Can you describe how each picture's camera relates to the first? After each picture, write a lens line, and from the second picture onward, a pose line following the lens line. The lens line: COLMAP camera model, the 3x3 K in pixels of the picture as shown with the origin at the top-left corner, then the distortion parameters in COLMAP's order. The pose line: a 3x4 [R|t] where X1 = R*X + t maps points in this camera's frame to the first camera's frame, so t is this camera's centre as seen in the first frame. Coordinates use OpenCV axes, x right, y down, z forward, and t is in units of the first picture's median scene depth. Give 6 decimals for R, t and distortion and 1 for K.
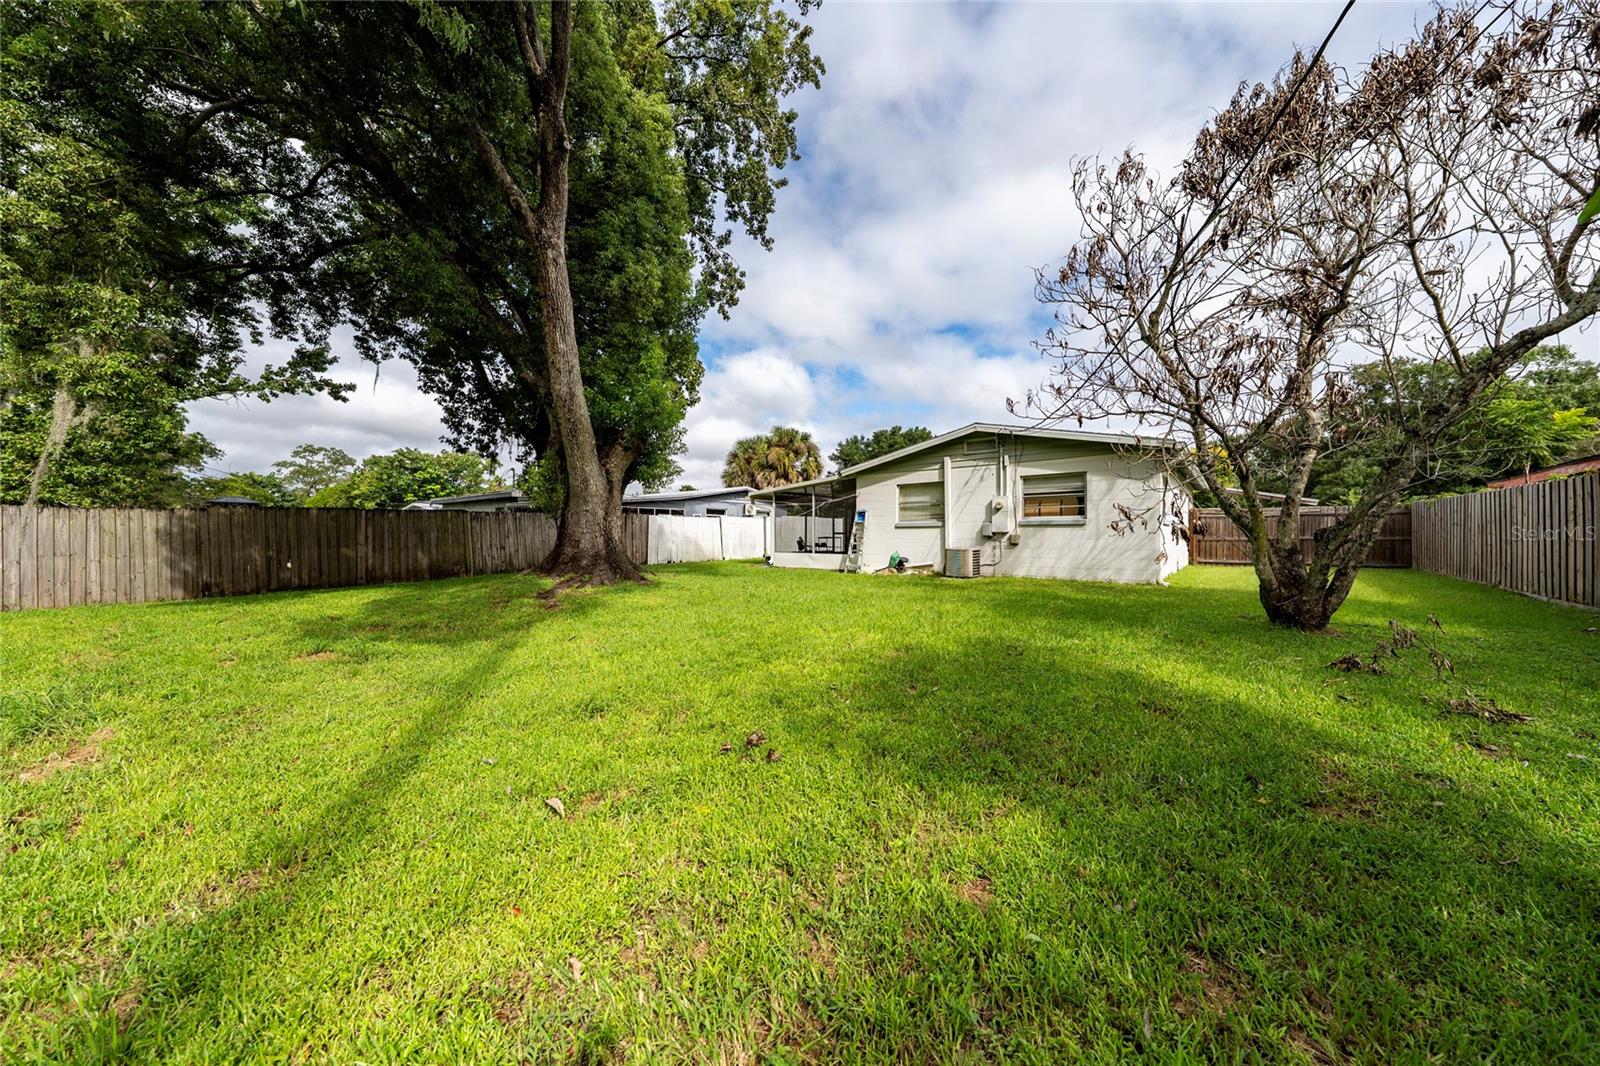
lens RADIAL K [[537.6, 0, 792.5], [0, 537.6, 534.9], [0, 0, 1]] dist [-0.000107, 0.000010]
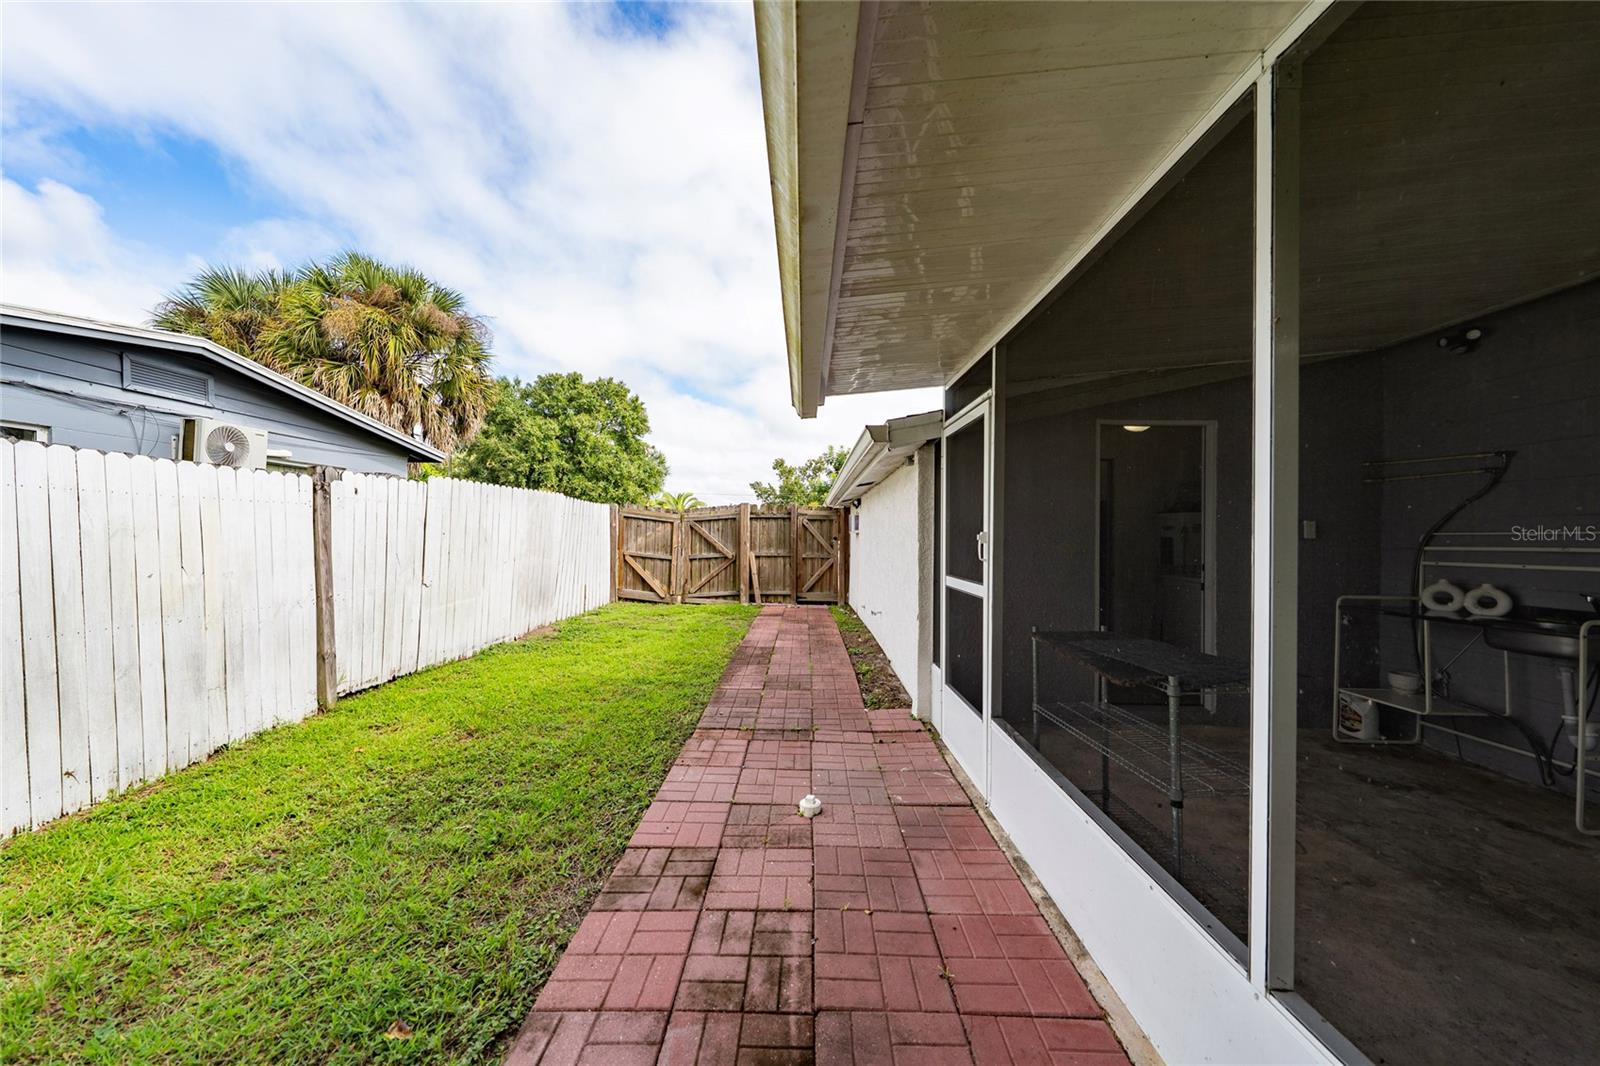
lens RADIAL K [[537.6, 0, 792.5], [0, 537.6, 534.9], [0, 0, 1]] dist [-0.000107, 0.000010]
pose [[0.771352, 0.007105, 0.636369, -0.071207], [-0.010139, 0.999948, 0.001124, -0.025502], [-0.636328, -0.007319, 0.771384, 1.207549]]
